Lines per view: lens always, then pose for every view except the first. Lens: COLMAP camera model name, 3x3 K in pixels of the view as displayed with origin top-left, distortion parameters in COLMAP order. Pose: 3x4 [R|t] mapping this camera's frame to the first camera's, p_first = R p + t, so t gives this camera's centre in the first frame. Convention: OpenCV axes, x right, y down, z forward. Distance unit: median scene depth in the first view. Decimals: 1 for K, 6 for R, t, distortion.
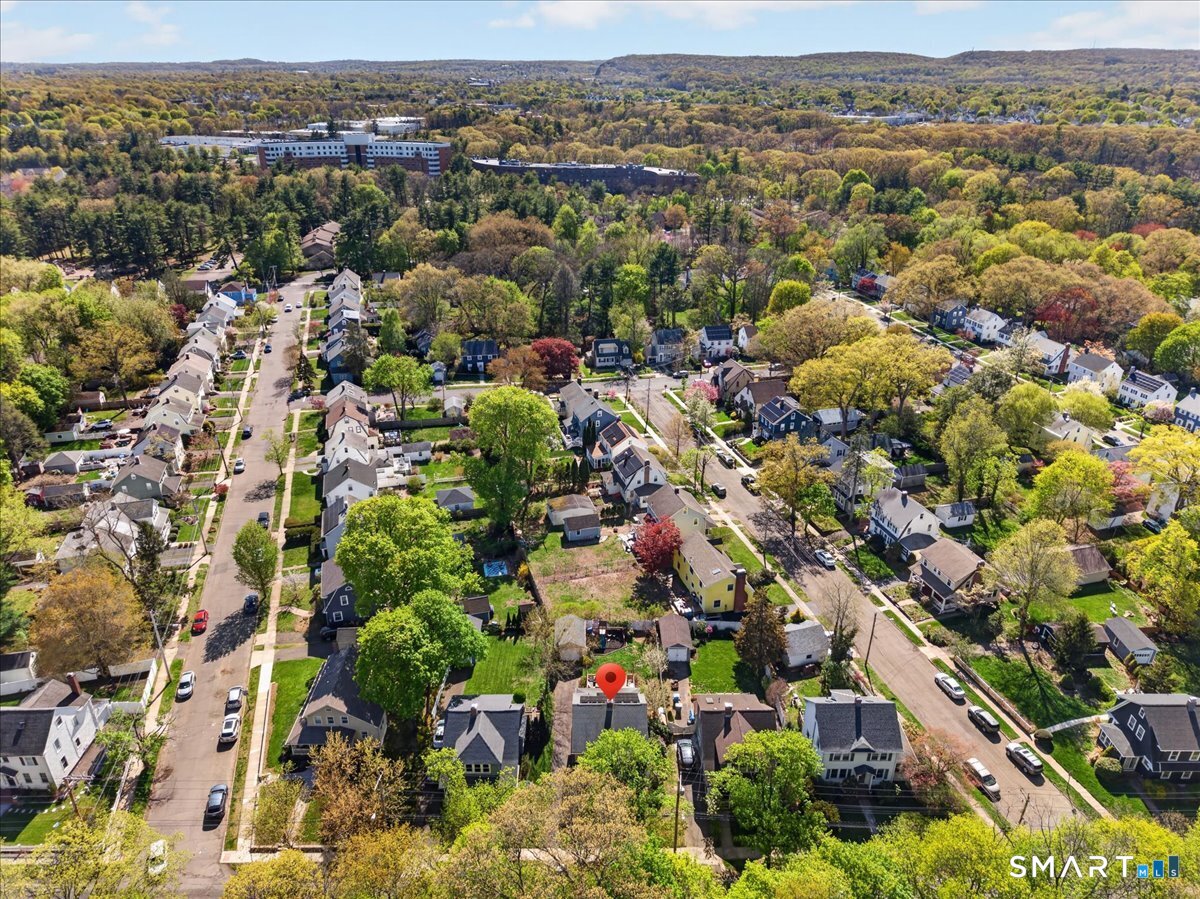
lens RADIAL K [[816.1, 0, 599.5], [0, 816.1, 449.6], [0, 0, 1]] dist [0.005762, -0.003739]
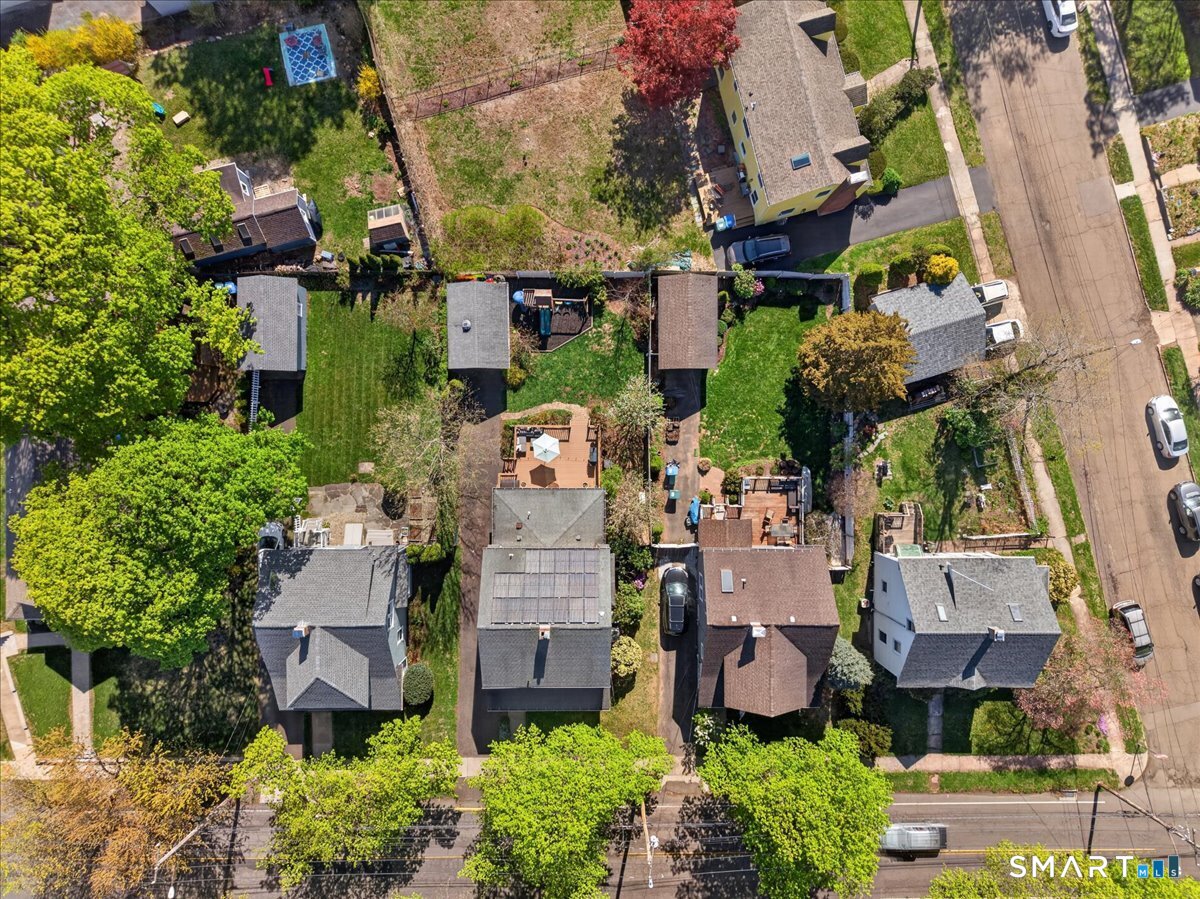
lens RADIAL K [[816.1, 0, 596.5], [0, 816.1, 449.1], [0, 0, 1]] dist [0.005762, -0.003739]
pose [[0.999863, 0.015753, 0.005106, 0.033859], [-0.011226, 0.418104, 0.908330, -0.187013], [0.012174, -0.908262, 0.418224, 0.679741]]
